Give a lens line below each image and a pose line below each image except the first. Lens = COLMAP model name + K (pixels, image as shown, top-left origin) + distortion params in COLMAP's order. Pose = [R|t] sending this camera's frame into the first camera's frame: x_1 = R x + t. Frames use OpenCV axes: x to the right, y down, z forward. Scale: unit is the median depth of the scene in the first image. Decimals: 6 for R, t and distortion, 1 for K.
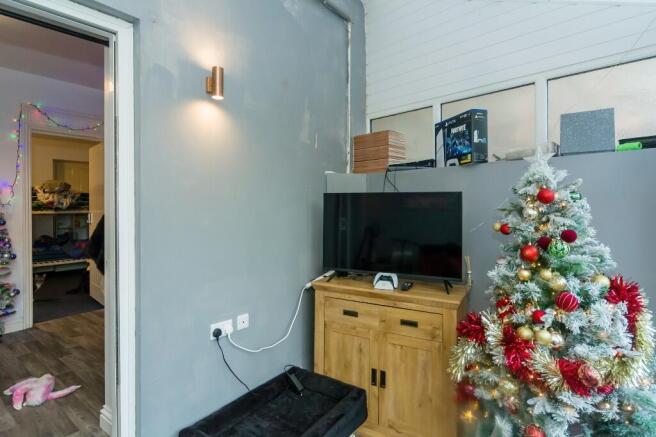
lens RADIAL K [[363.5, 0, 344.4], [0, 363.5, 201.3], [0, 0, 1]] dist [0.010731, -0.005639]
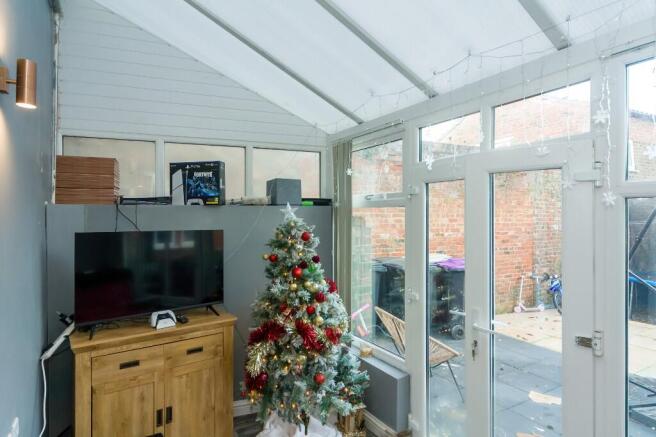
lens RADIAL K [[363.5, 0, 324.9], [0, 363.5, 216.9], [0, 0, 1]] dist [0.010731, -0.005639]
pose [[0.403263, 0.004232, 0.915074, -0.622431], [-0.012720, 0.999919, 0.000982, -0.070957], [-0.914996, -0.012036, 0.403284, 0.180836]]
